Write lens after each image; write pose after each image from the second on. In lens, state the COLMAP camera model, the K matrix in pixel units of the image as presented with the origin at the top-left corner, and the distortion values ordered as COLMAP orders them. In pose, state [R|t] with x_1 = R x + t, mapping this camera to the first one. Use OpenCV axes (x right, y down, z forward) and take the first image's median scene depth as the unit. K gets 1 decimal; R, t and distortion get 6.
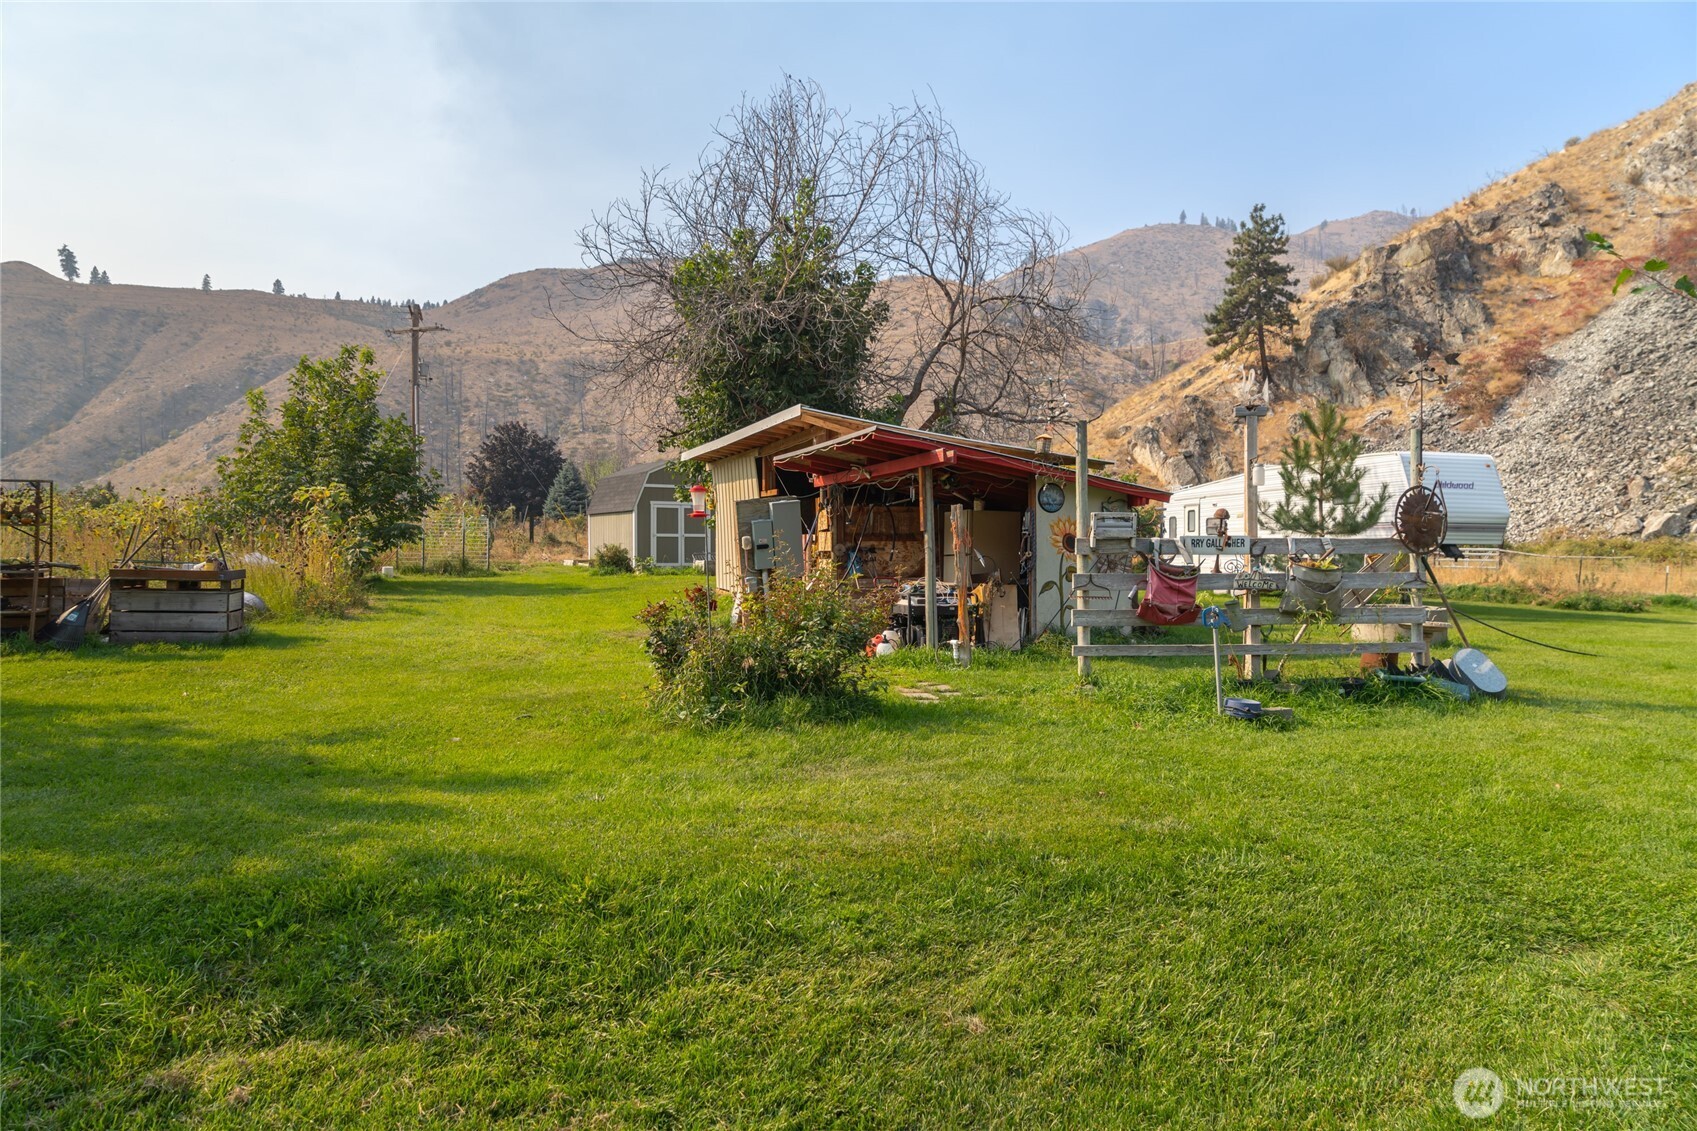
lens RADIAL K [[1138.8, 0, 838.4], [0, 1138.8, 554.3], [0, 0, 1]] dist [-0.019634, 0.009941]
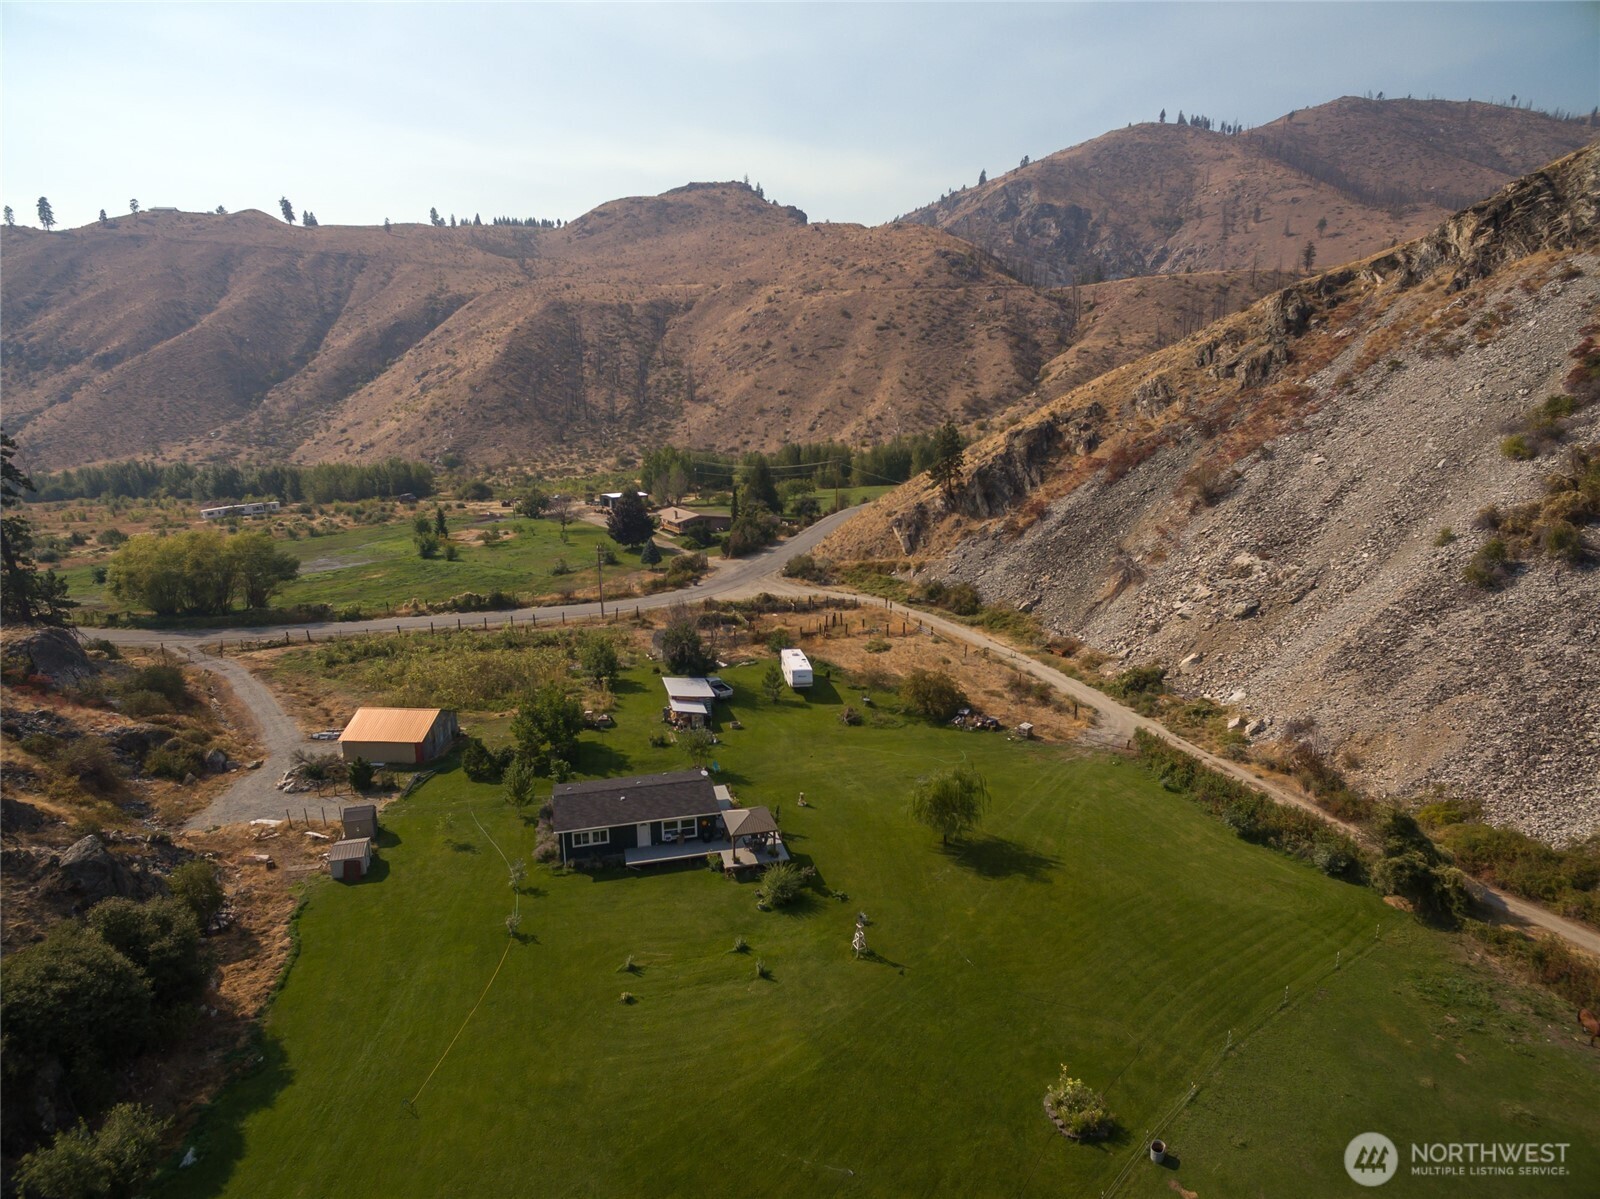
lens RADIAL K [[906.7, 0, 800.0], [0, 906.7, 599.5], [0, 0, 1]] dist [0.009166, -0.002122]
pose [[0.996359, 0.016995, -0.083540, 0.043204], [0.002665, 0.973240, 0.229777, -0.070092], [0.085209, -0.229163, 0.969651, -0.155327]]
